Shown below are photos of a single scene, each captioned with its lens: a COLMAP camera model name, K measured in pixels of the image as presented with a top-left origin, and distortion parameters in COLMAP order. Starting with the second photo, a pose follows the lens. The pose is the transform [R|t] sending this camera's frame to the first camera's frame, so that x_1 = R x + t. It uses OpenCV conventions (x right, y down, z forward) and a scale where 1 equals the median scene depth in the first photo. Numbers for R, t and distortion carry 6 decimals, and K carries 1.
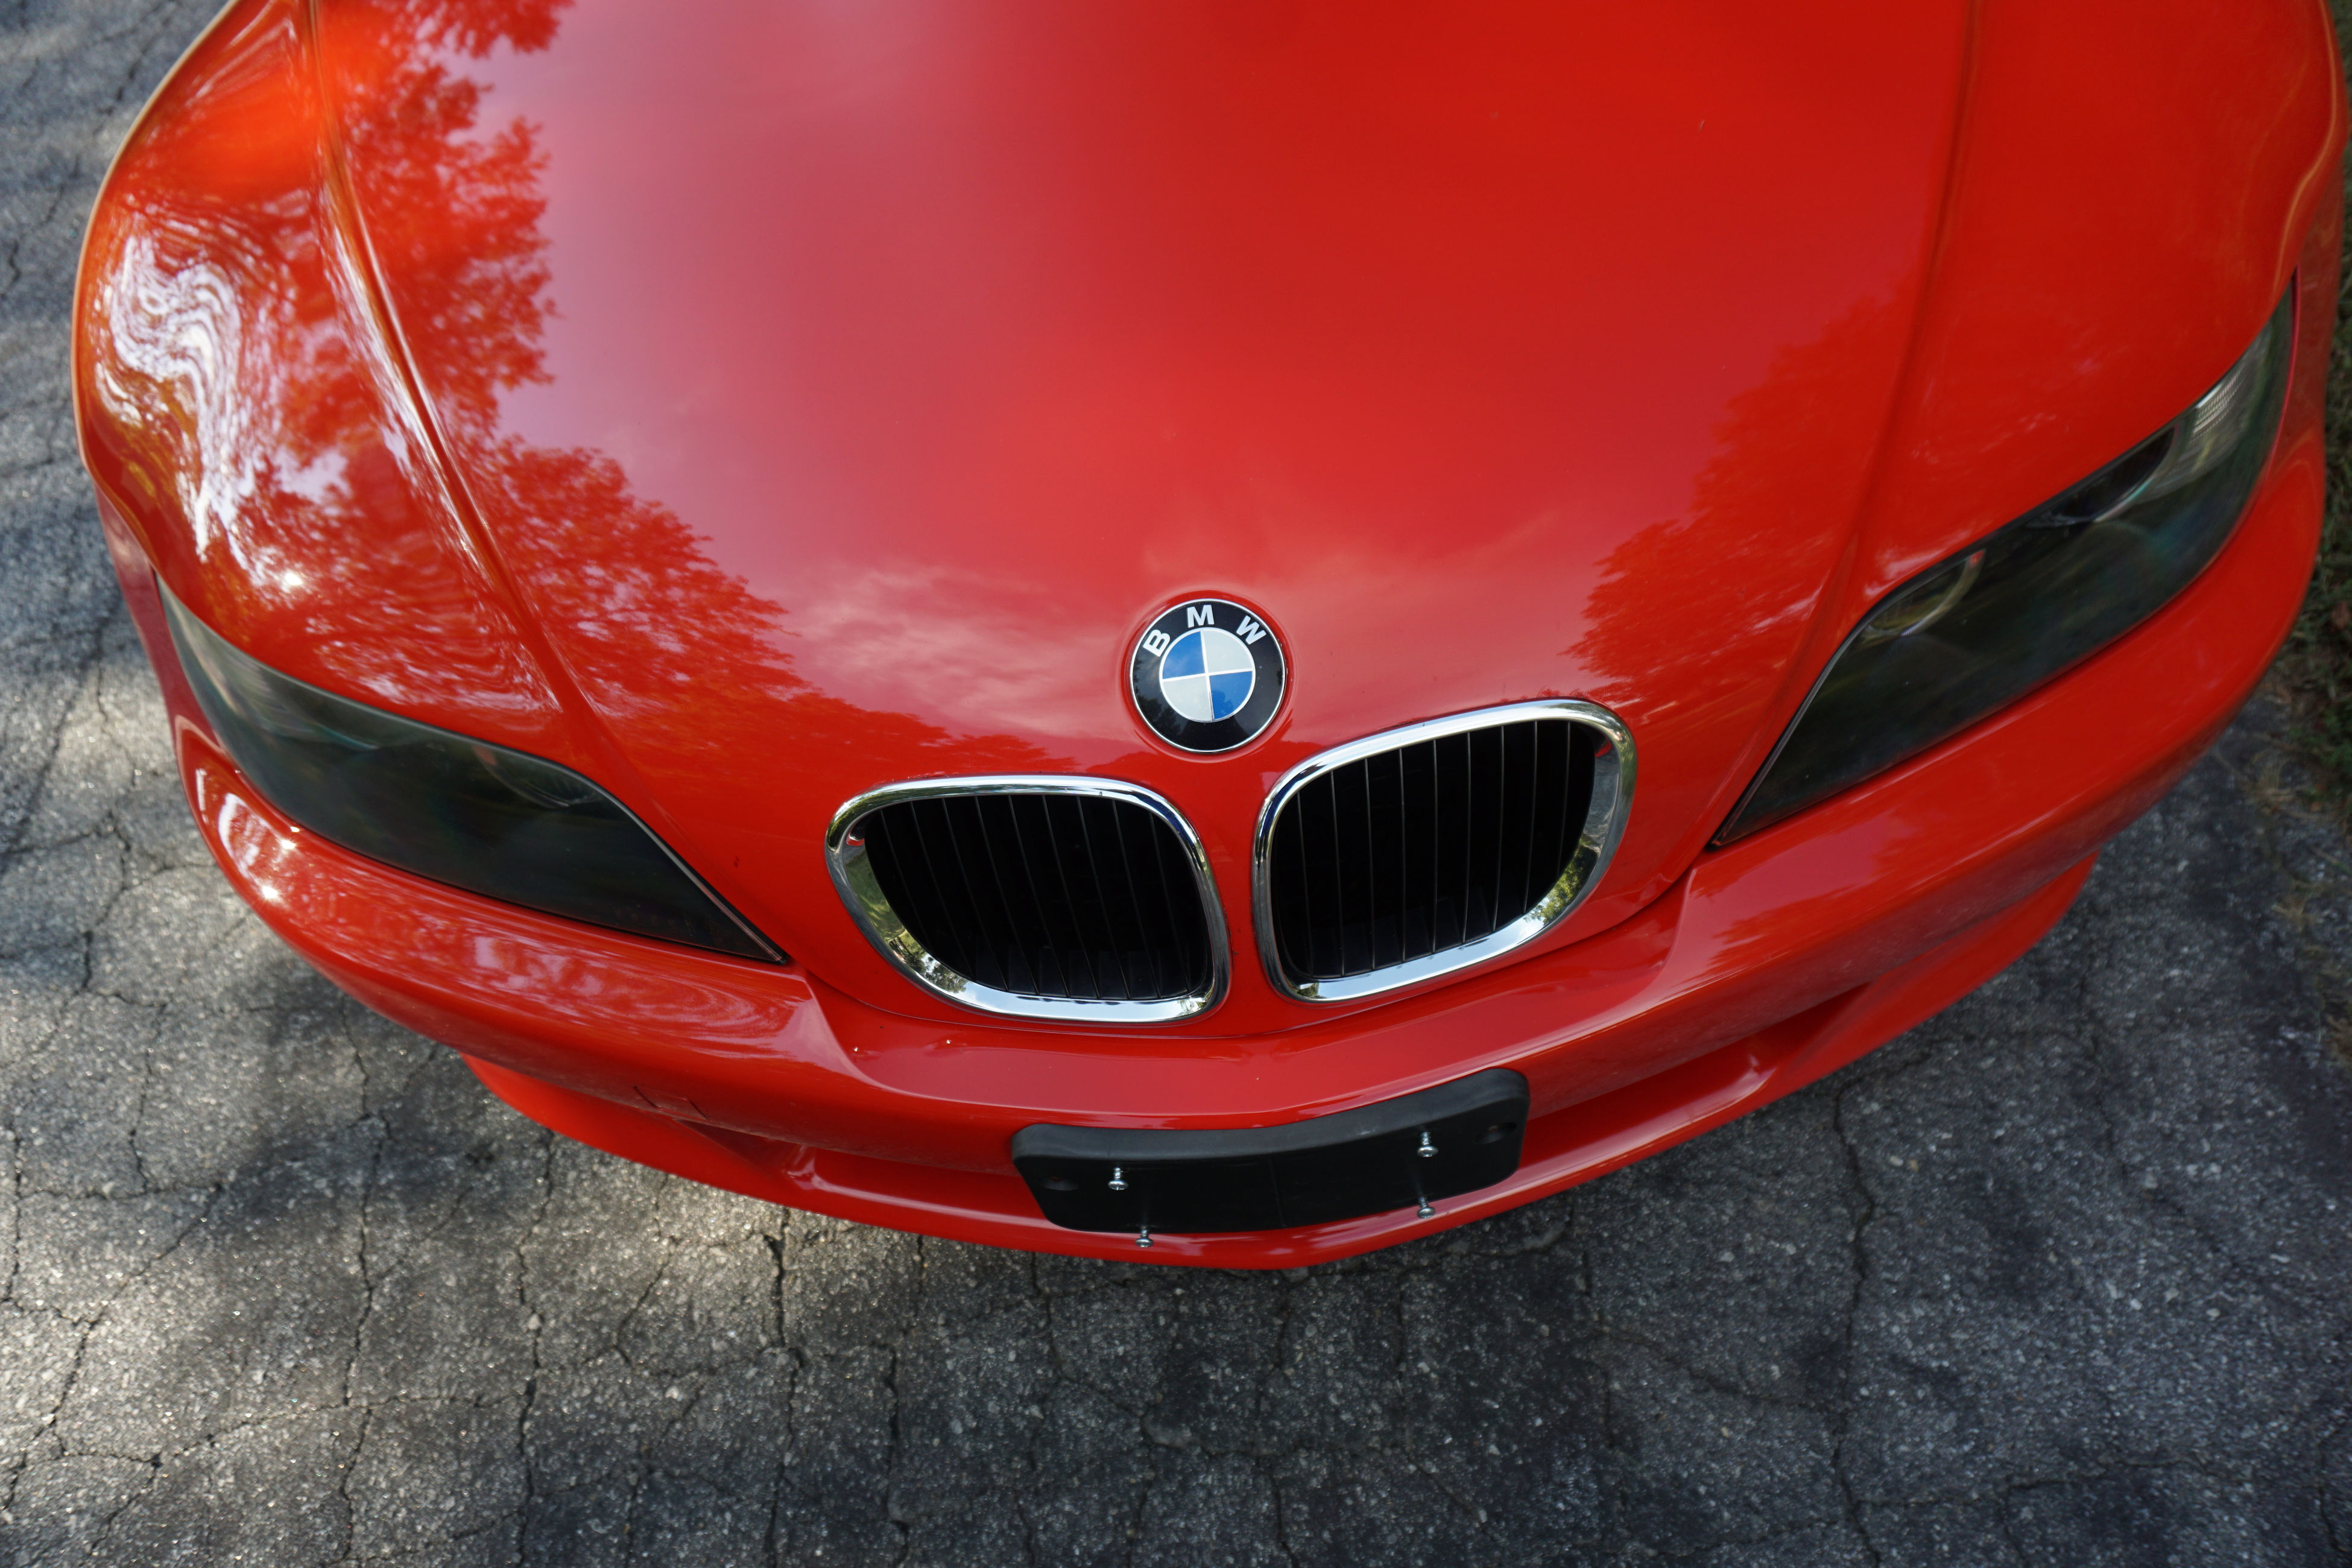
lens RADIAL K [[1491.7, 0, 1176.0], [0, 1491.7, 849.5], [0, 0, 1]] dist [-0.062244, 0.028736]
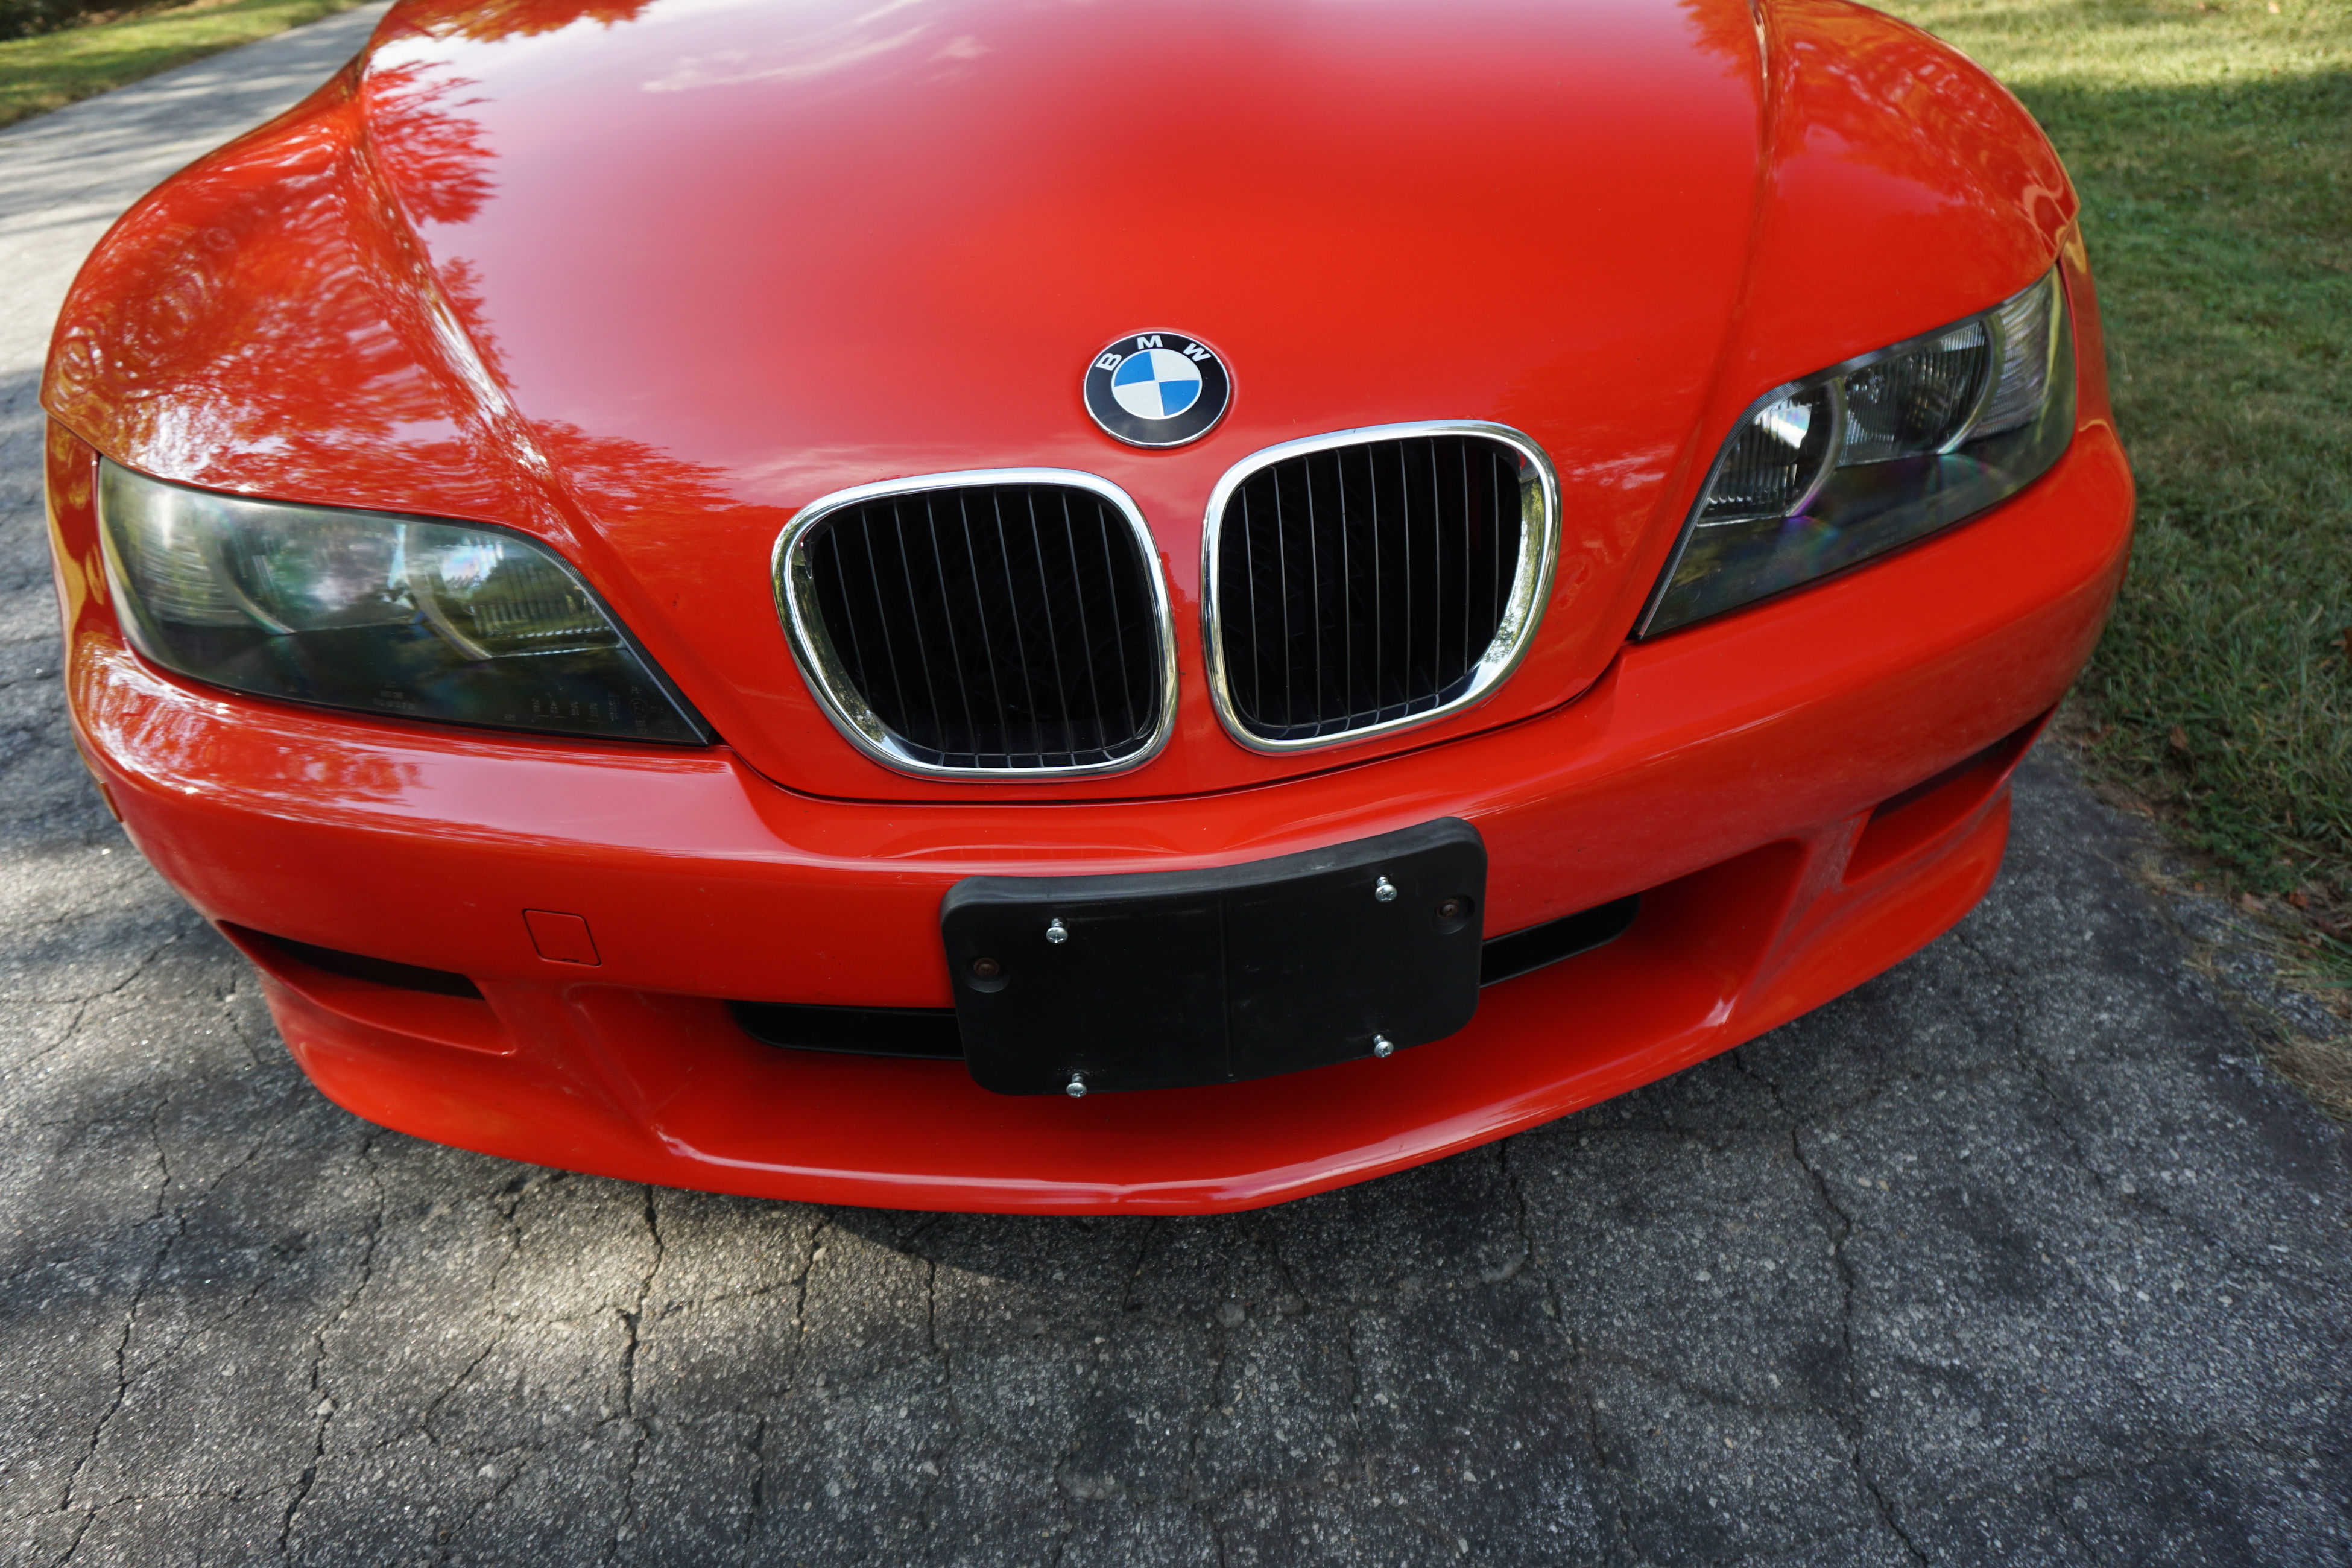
lens RADIAL K [[1491.7, 0, 1187.7], [0, 1491.7, 681.5], [0, 0, 1]] dist [-0.062244, 0.028736]
pose [[0.996954, 0.017078, 0.076103, -0.019046], [0.011391, 0.933391, -0.358680, 0.258270], [-0.077160, 0.358455, 0.930353, 0.049385]]
